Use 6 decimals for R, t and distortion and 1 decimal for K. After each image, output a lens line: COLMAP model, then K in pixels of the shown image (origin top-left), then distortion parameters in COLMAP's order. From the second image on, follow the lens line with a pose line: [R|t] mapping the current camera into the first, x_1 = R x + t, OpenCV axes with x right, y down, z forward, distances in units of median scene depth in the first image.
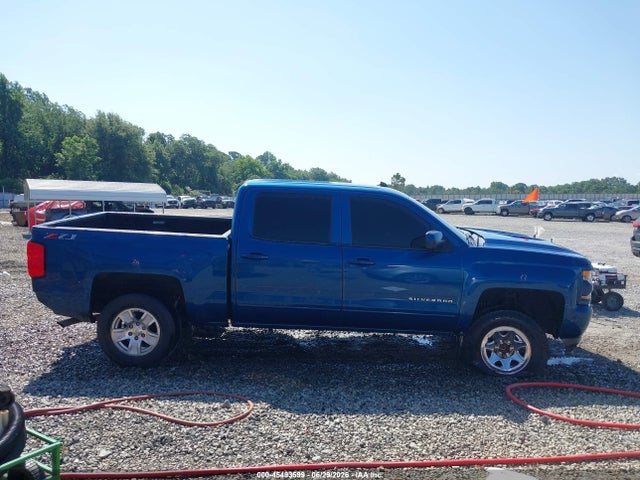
lens RADIAL K [[501.1, 0, 324.3], [0, 501.1, 238.7], [0, 0, 1]] dist [0.020084, -0.020997]
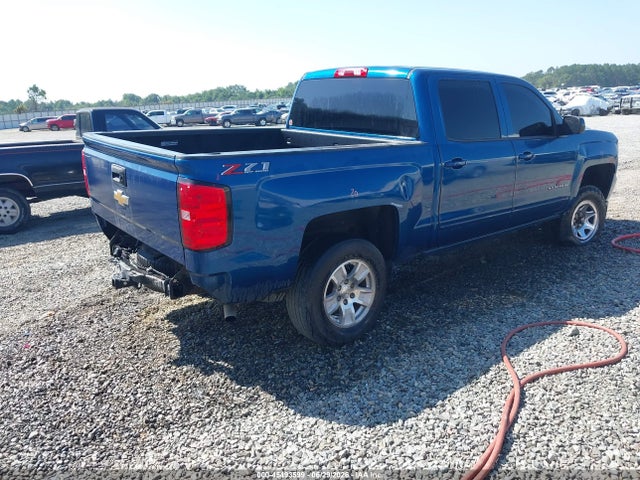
lens RADIAL K [[501.1, 0, 316.9], [0, 501.1, 243.6], [0, 0, 1]] dist [0.020084, -0.020997]
pose [[0.782292, -0.211917, 0.585757, -0.799125], [0.104802, 0.971724, 0.211587, -0.033332], [-0.614033, -0.104135, 0.782381, 0.487902]]
